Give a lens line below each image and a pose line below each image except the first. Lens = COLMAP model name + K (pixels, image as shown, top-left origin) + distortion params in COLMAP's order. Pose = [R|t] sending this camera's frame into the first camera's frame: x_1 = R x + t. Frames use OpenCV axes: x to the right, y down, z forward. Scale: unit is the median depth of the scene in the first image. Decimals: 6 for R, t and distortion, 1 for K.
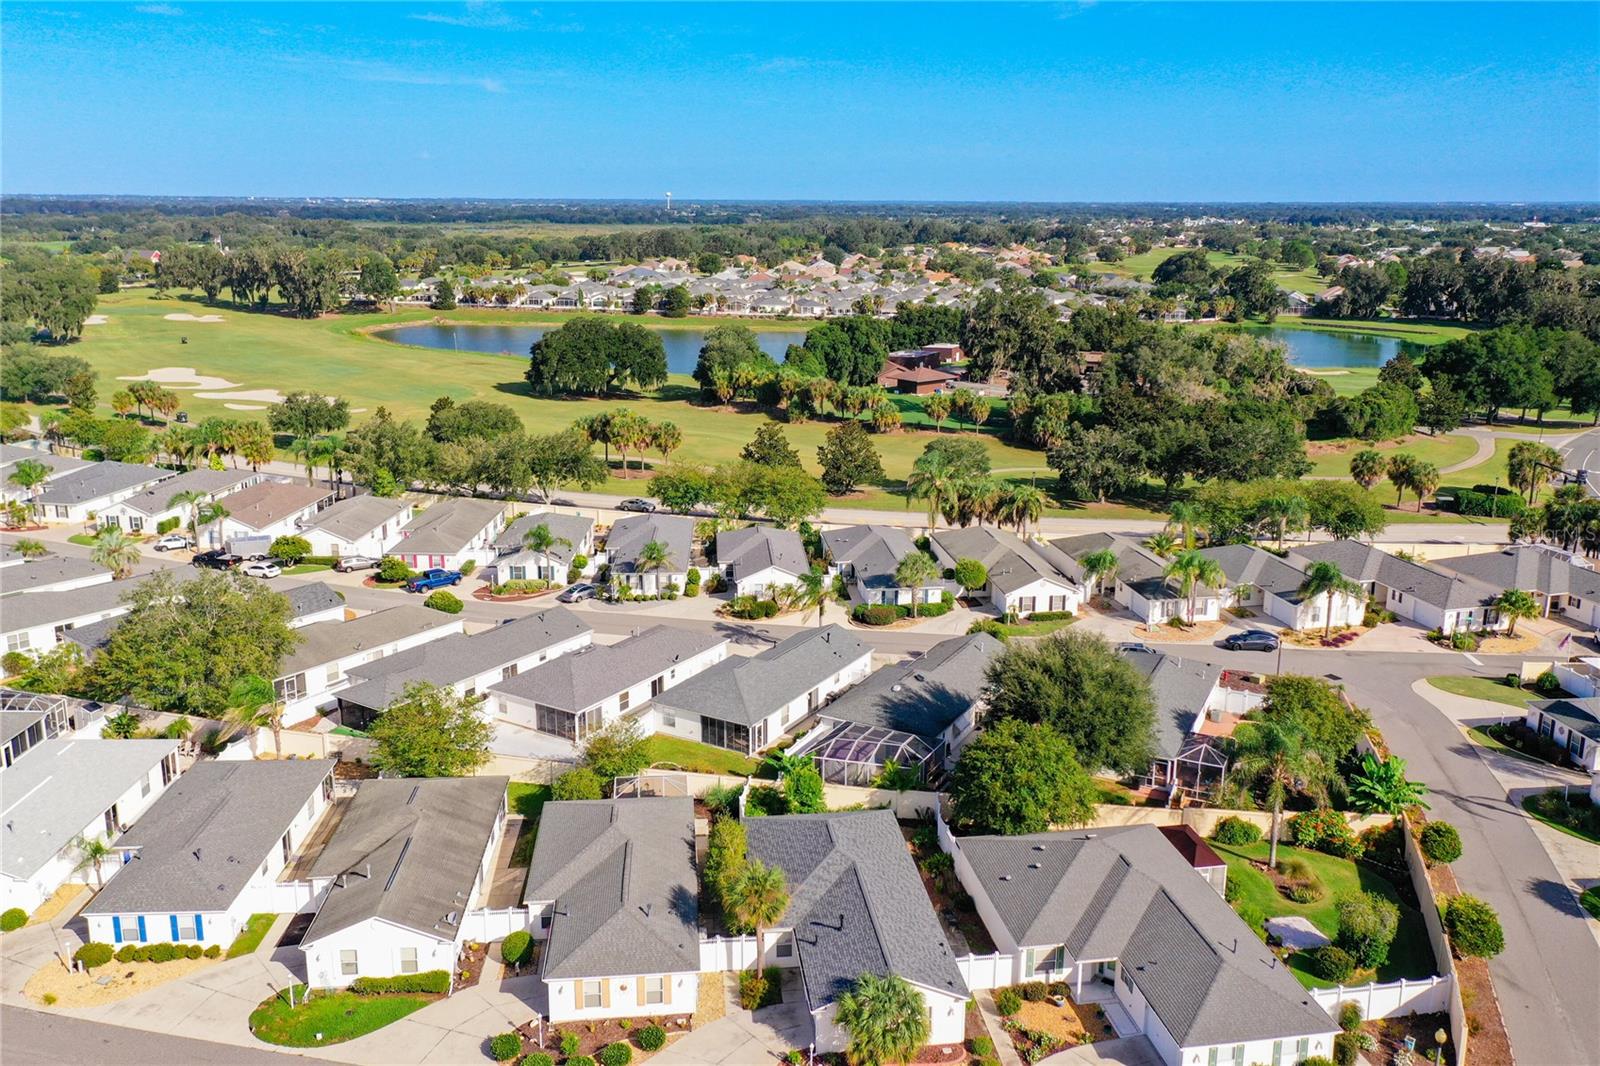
lens RADIAL K [[1242.3, 0, 773.9], [0, 1242.3, 533.4], [0, 0, 1]] dist [0.005358, 0.001387]
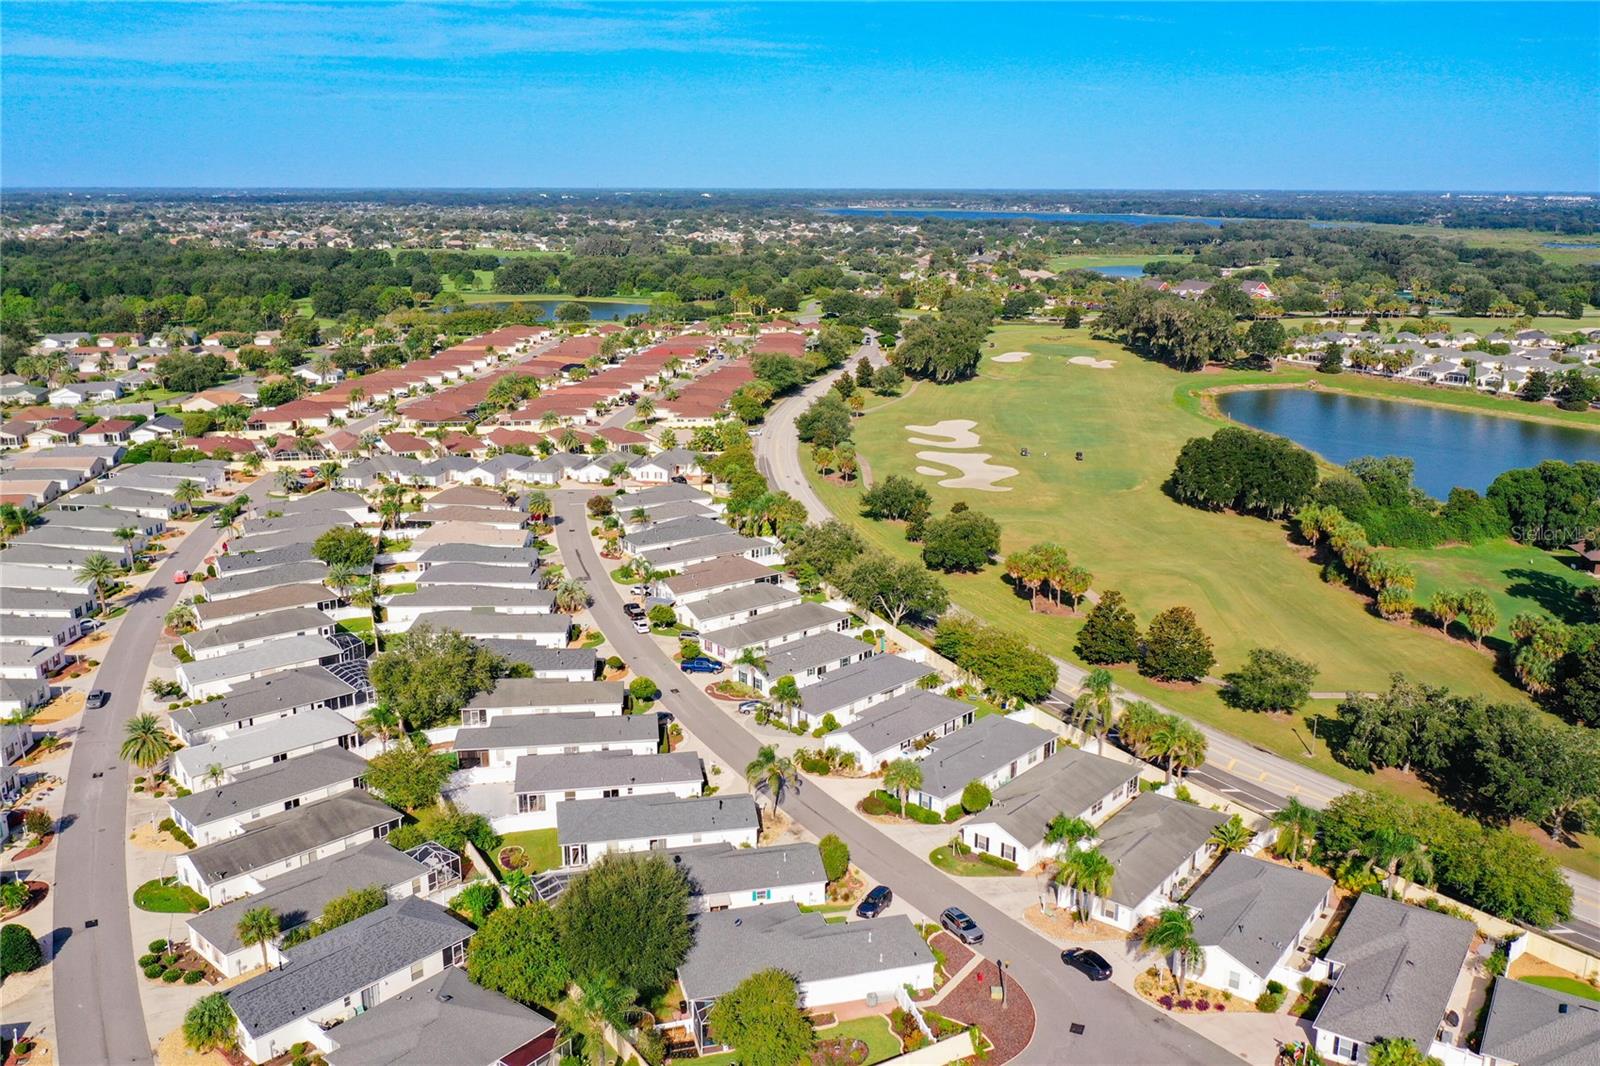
lens RADIAL K [[1255.7, 0, 798.3], [0, 1255.7, 557.1], [0, 0, 1]] dist [-0.018164, 0.000093]
pose [[0.680156, 0.194277, -0.706855, 0.488363], [-0.185735, 0.978451, 0.090204, -0.147247], [0.709147, 0.069935, 0.701583, 0.103988]]
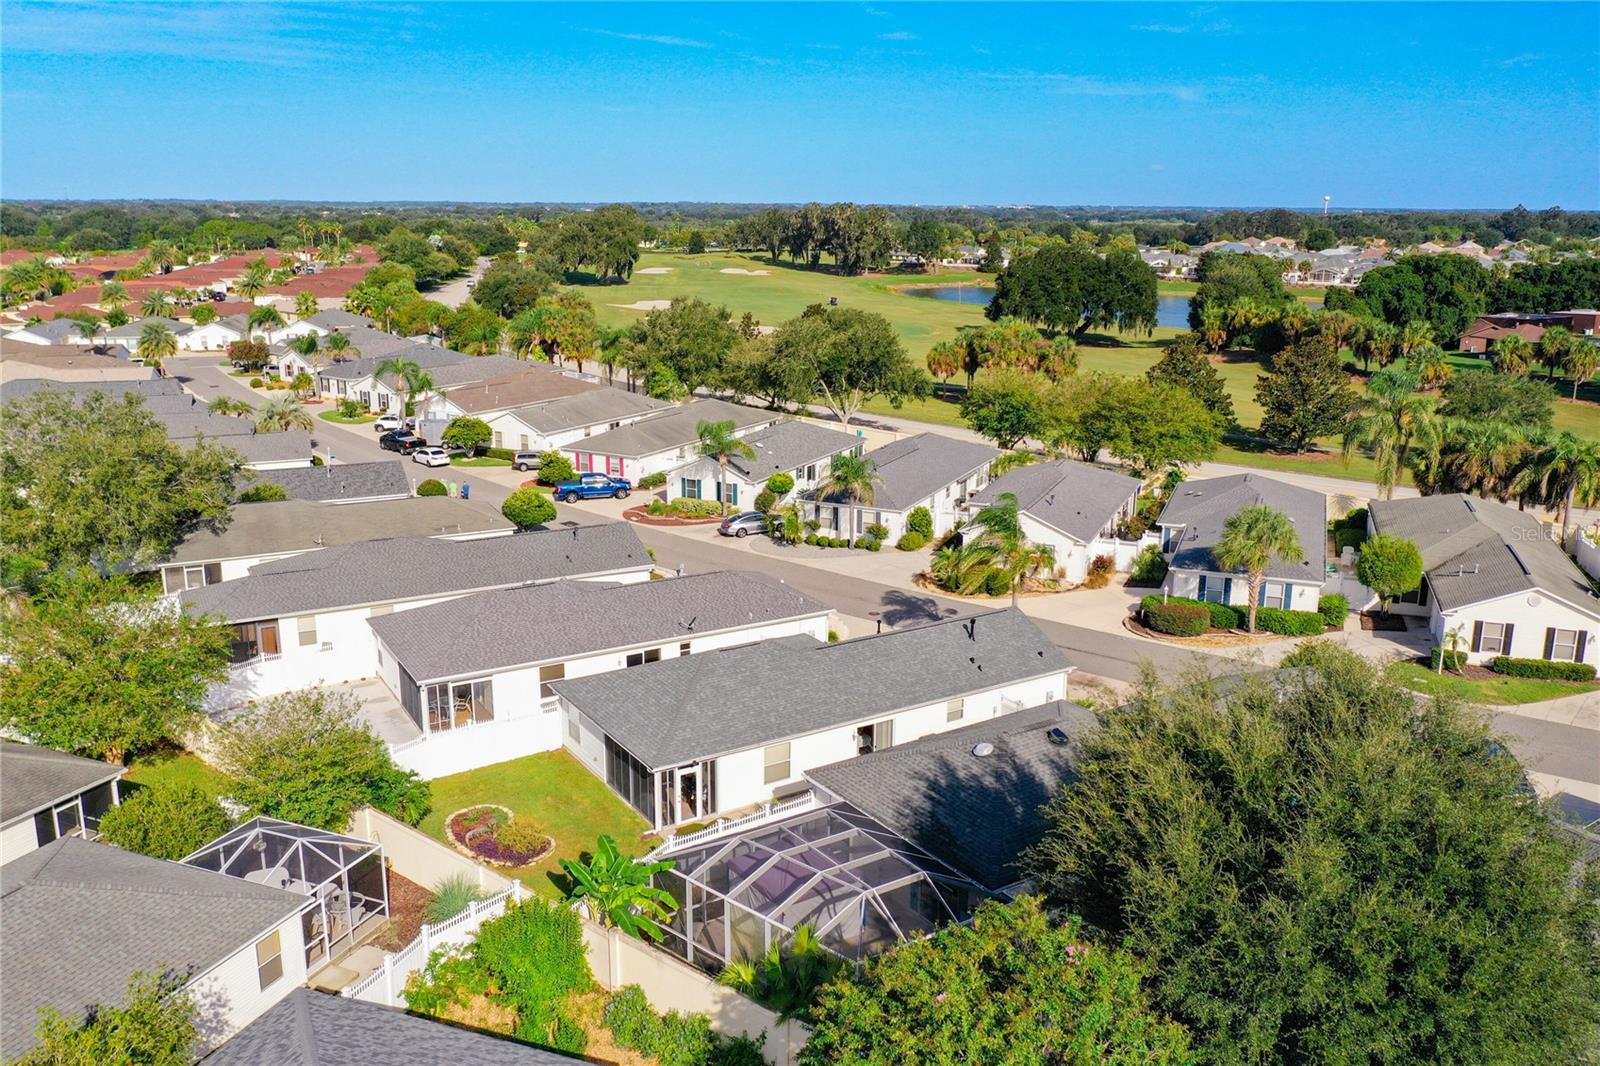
lens RADIAL K [[1255.7, 0, 798.3], [0, 1255.7, 557.1], [0, 0, 1]] dist [-0.018164, 0.000093]
pose [[0.893706, 0.123356, -0.431361, 0.105945], [-0.116817, 0.992276, 0.041735, 0.023321], [0.433177, 0.013092, 0.901214, 0.280024]]
